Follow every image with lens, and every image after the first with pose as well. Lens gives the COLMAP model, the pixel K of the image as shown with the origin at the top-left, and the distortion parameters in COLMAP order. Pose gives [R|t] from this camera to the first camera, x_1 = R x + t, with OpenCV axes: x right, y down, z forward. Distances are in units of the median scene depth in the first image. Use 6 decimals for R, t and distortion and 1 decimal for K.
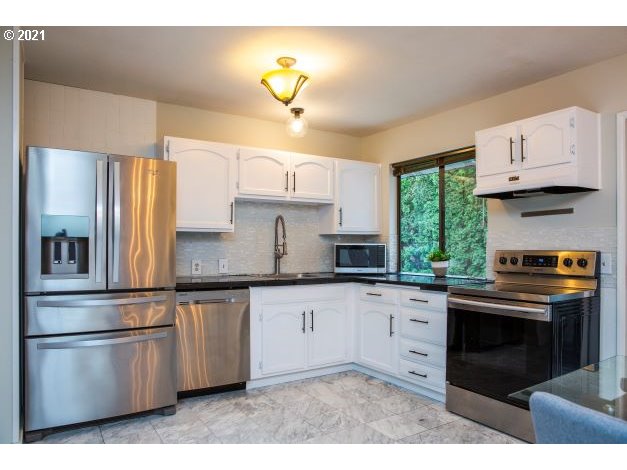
lens RADIAL K [[451.0, 0, 302.6], [0, 451.0, 252.2], [0, 0, 1]] dist [-0.064130, 0.020868]
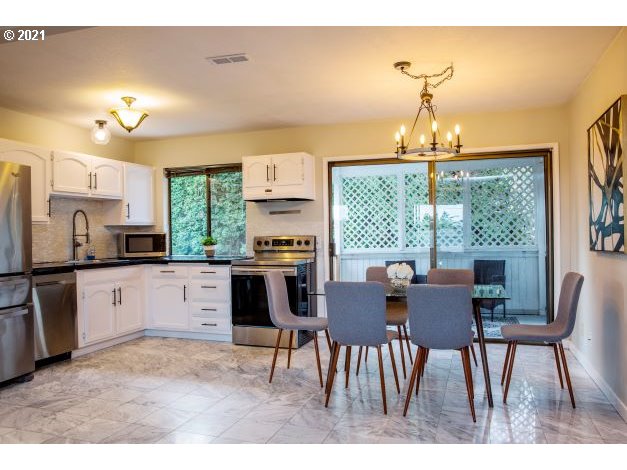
lens RADIAL K [[496.1, 0, 313.4], [0, 496.1, 234.3], [0, 0, 1]] dist [0.000560, 0.001916]
pose [[0.785578, -0.013325, 0.618619, -0.406460], [0.021787, 0.999744, -0.006133, 0.003142], [-0.618379, 0.018296, 0.785667, -0.399252]]
